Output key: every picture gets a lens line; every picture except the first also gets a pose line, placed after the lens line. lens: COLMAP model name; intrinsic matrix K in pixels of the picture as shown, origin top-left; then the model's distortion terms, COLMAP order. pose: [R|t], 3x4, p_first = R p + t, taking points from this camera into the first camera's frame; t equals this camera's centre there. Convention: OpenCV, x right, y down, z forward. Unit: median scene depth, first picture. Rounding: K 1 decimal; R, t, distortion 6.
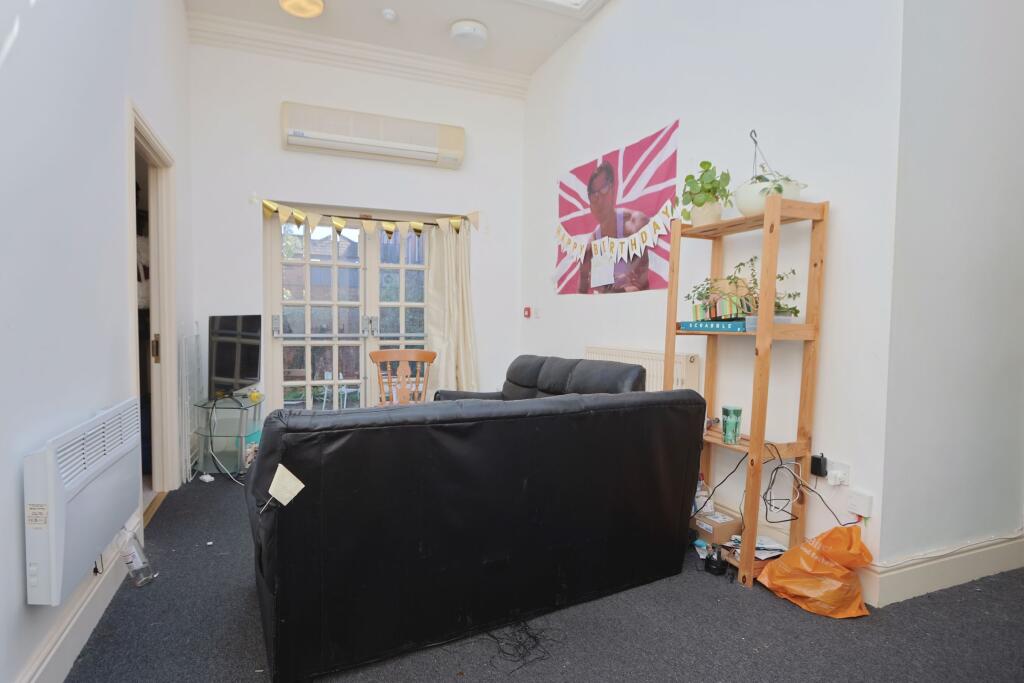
lens RADIAL K [[545.2, 0, 502.8], [0, 545.2, 338.3], [0, 0, 1]] dist [-0.003313, 0.000152]
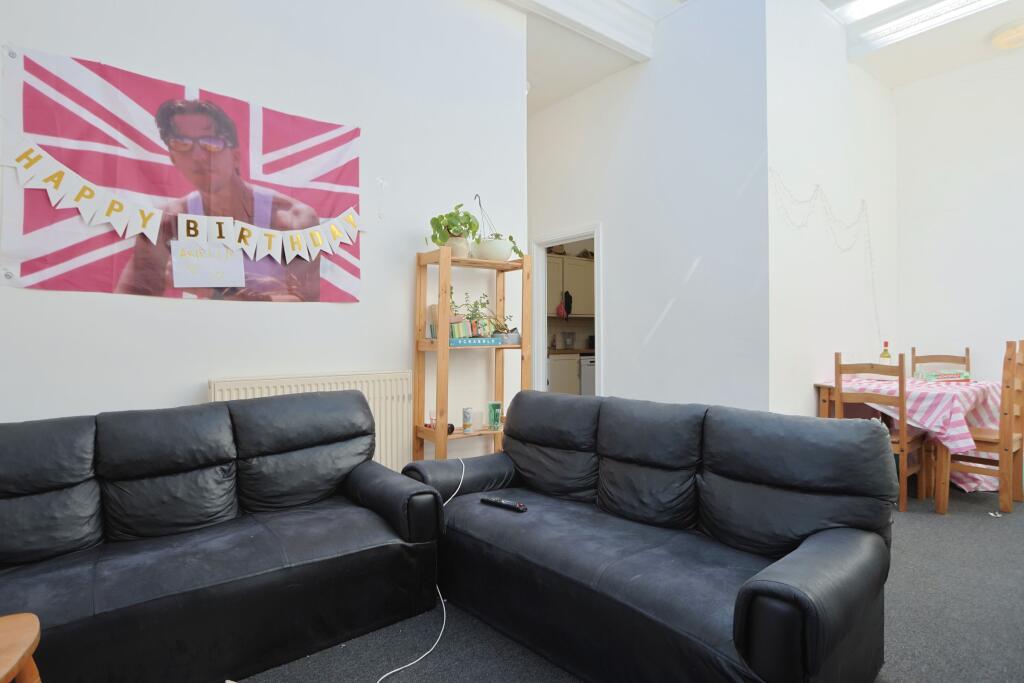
lens RADIAL K [[545.2, 0, 502.8], [0, 545.2, 338.3], [0, 0, 1]] dist [-0.003313, 0.000152]
pose [[-0.256217, -0.006788, 0.966595, -0.564341], [0.039254, 0.999077, 0.017421, -0.033444], [-0.965822, 0.042406, -0.255714, 0.856243]]
